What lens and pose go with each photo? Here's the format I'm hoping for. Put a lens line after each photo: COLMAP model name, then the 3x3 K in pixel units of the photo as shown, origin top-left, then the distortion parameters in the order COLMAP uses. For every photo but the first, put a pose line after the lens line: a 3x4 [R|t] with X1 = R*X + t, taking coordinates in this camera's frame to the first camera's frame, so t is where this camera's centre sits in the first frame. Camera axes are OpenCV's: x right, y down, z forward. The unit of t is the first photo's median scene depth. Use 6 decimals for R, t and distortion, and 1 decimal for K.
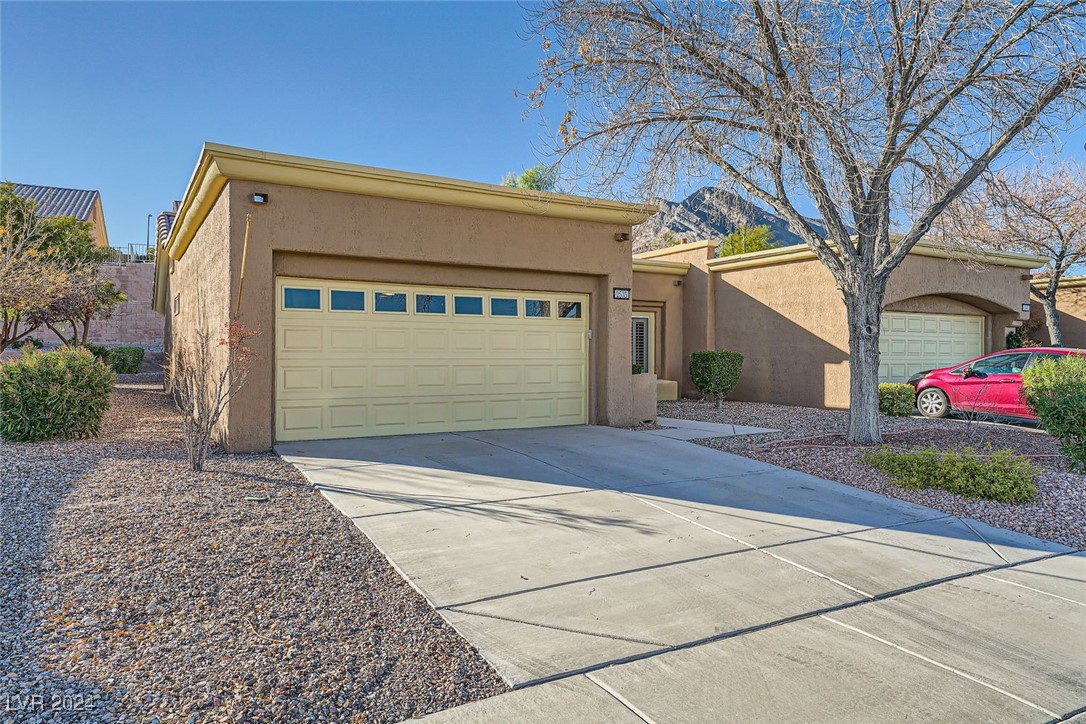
lens RADIAL K [[718.3, 0, 540.8], [0, 718.3, 354.3], [0, 0, 1]] dist [0.046263, 0.000269]
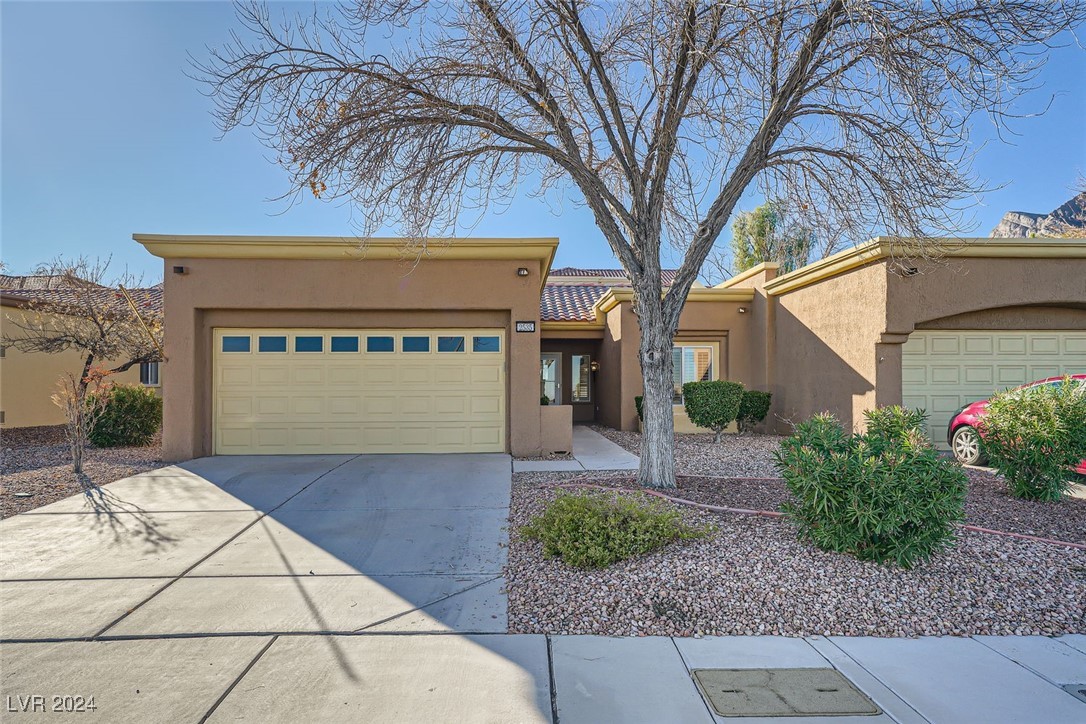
lens RADIAL K [[635.5, 0, 550.2], [0, 635.5, 373.7], [0, 0, 1]] dist [0.027328, -0.000906]
pose [[0.878782, -0.015779, -0.476963, 0.568610], [0.006016, 0.999740, -0.021989, 0.003124], [0.477186, 0.016454, 0.878648, 0.217563]]
